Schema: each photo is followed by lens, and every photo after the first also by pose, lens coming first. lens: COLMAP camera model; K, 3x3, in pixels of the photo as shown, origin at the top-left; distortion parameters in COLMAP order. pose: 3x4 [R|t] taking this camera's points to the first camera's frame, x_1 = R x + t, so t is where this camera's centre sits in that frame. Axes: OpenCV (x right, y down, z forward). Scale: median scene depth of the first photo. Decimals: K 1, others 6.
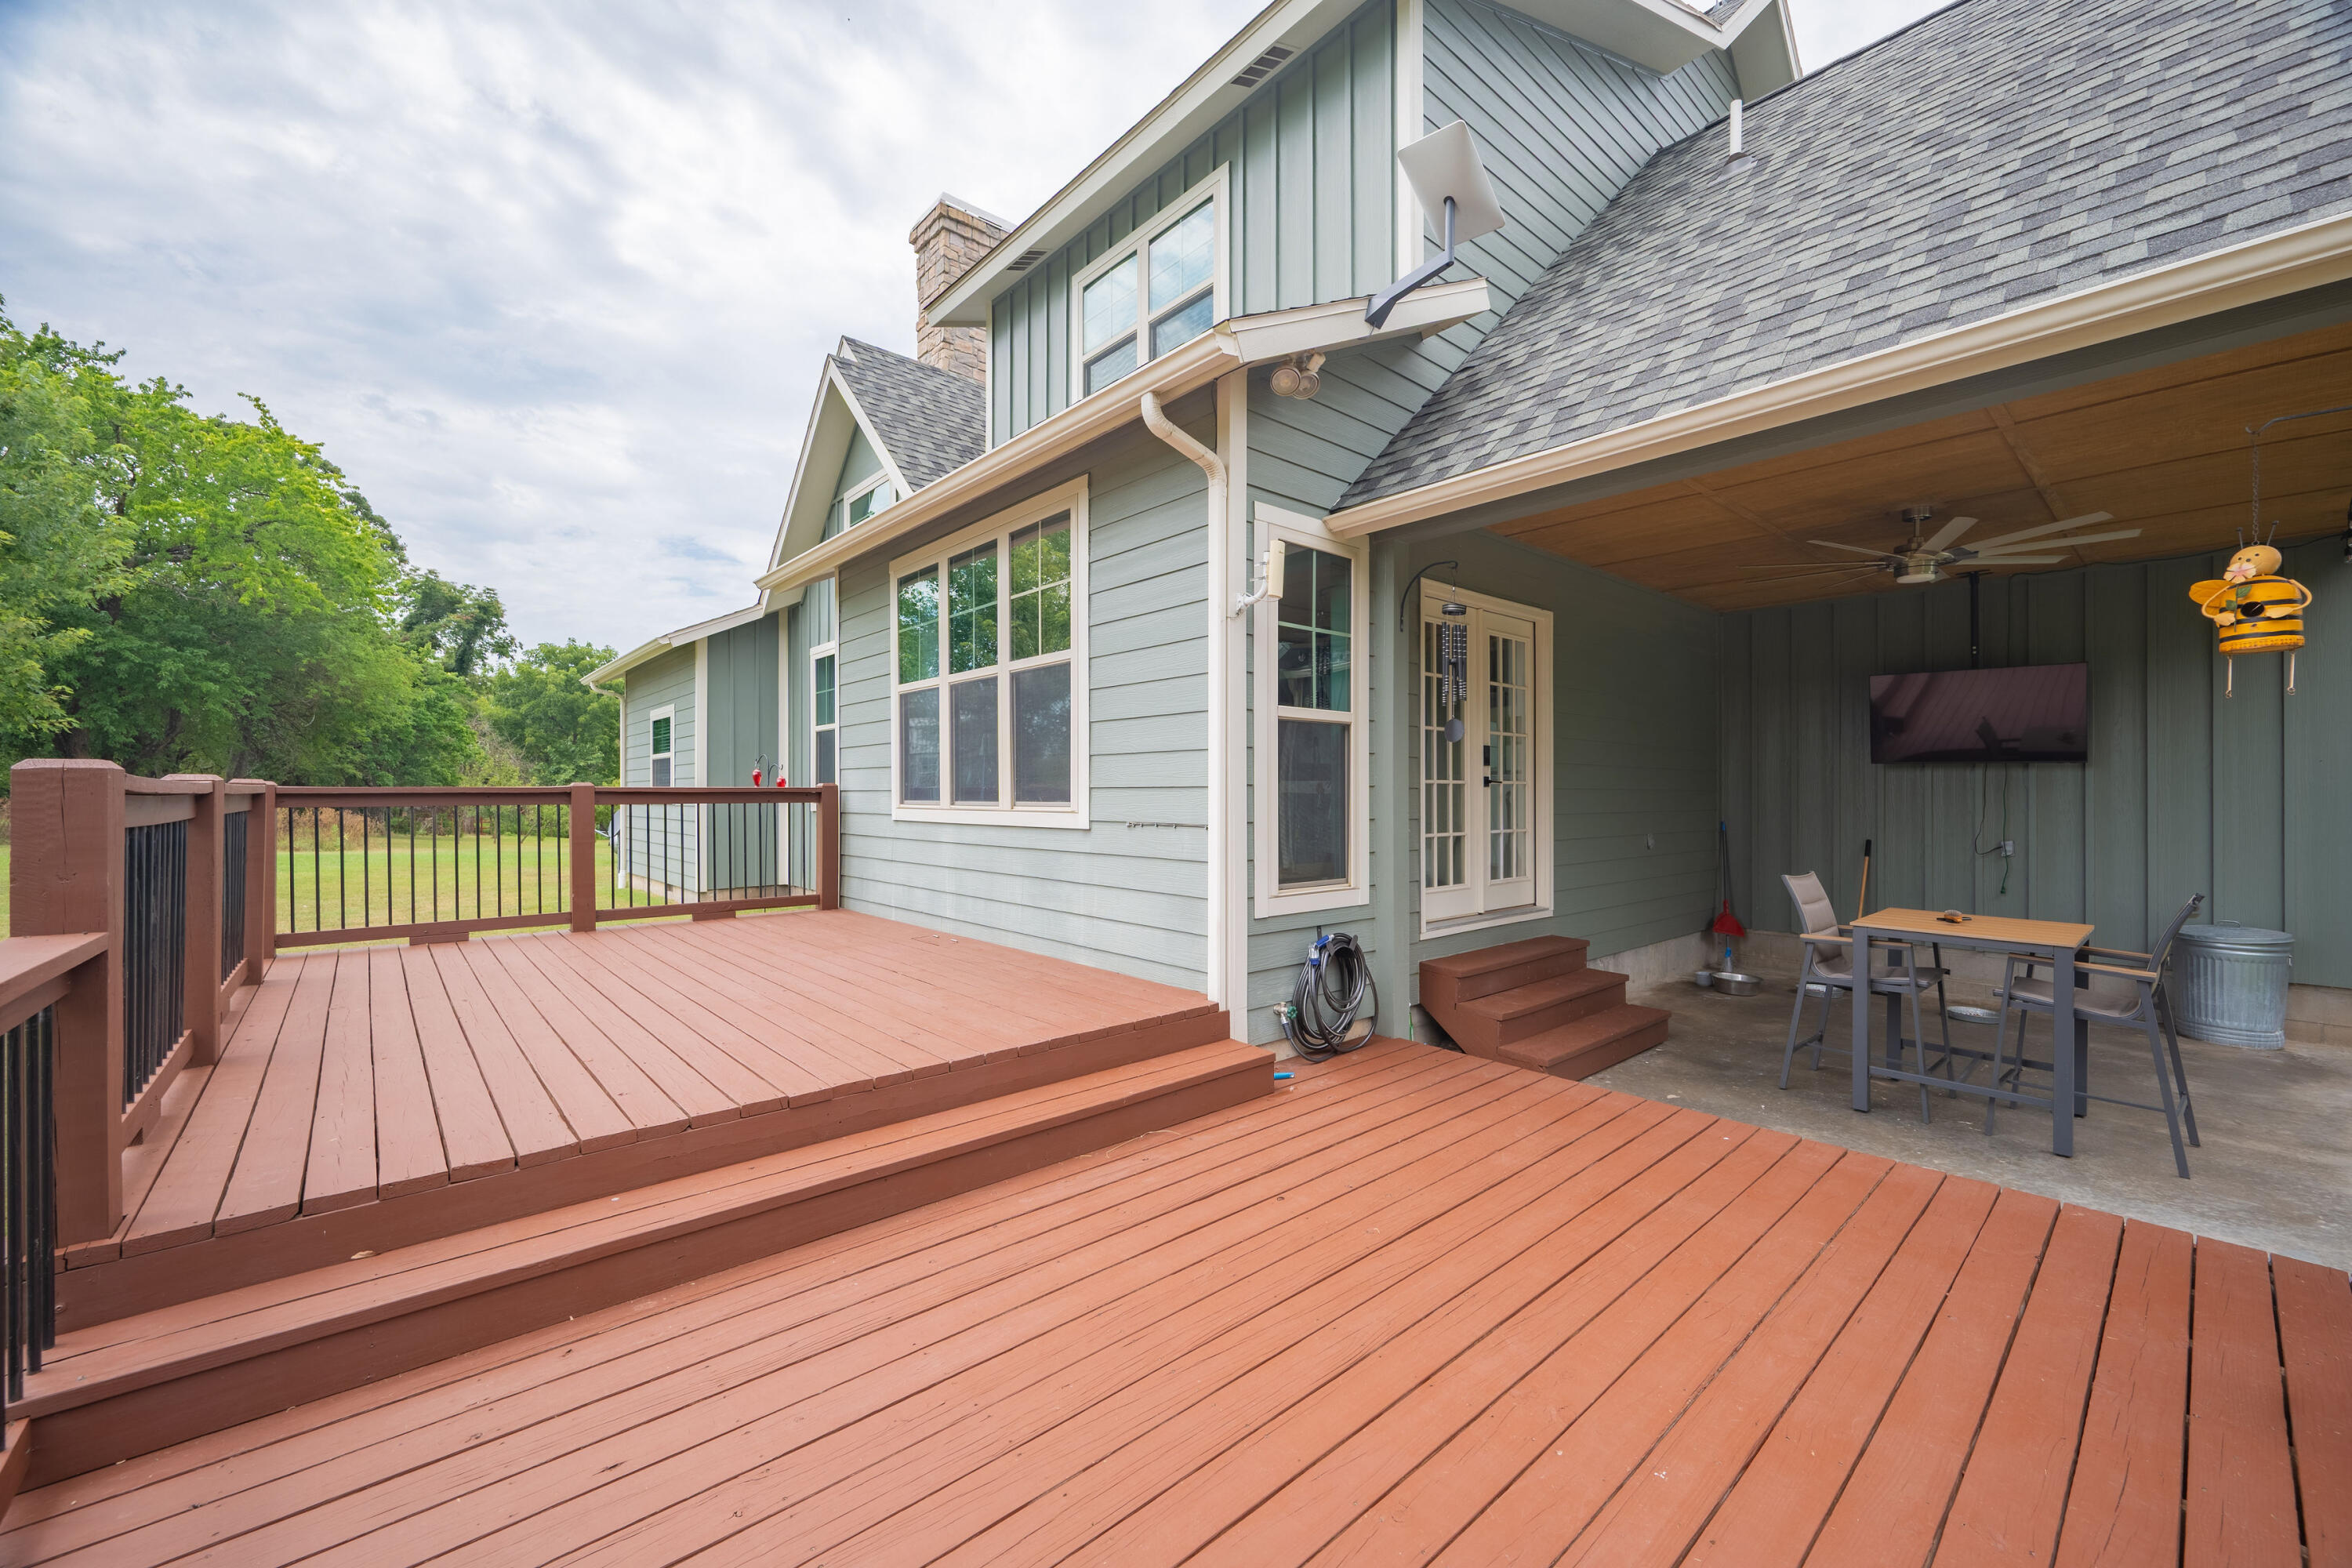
lens RADIAL K [[966.2, 0, 1165.4], [0, 966.2, 792.8], [0, 0, 1]] dist [0.002866, -0.000329]
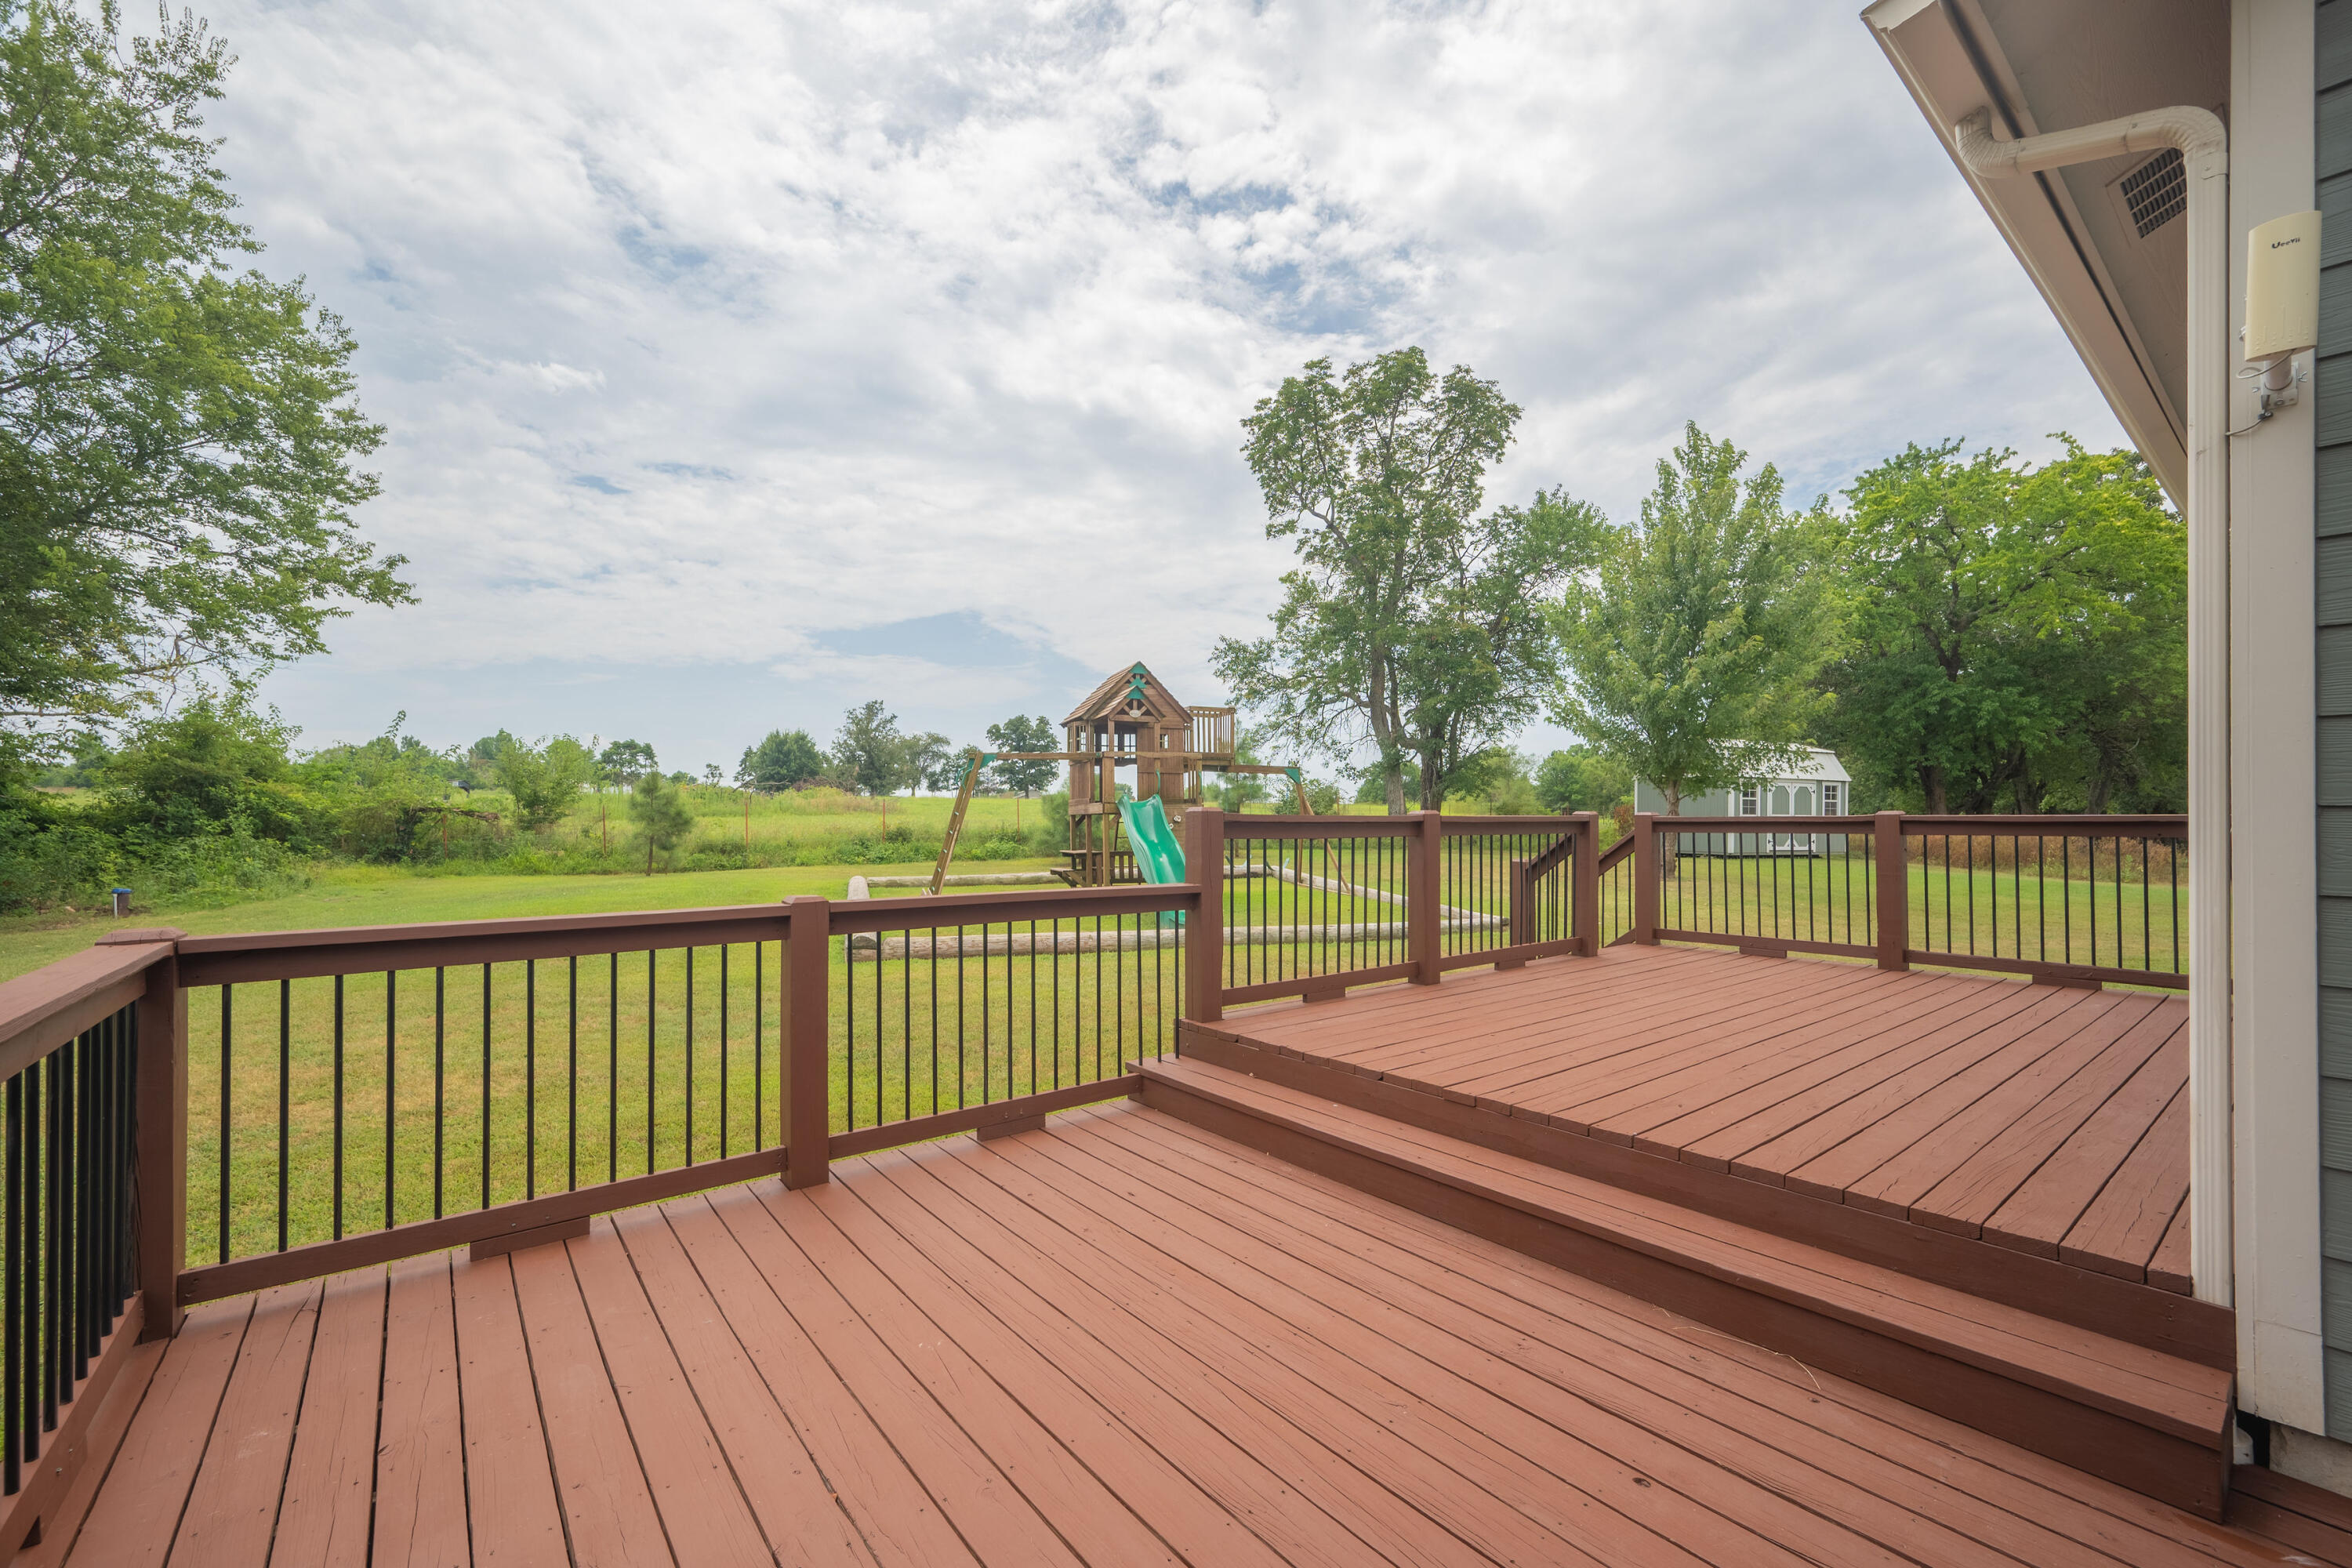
lens RADIAL K [[966.2, 0, 1166.0], [0, 966.2, 804.3], [0, 0, 1]] dist [0.002866, -0.000329]
pose [[-0.066643, -0.012336, -0.997701, 0.466071], [-0.004324, 0.999918, -0.012074, -0.002925], [0.997768, 0.003509, -0.066691, 0.448525]]
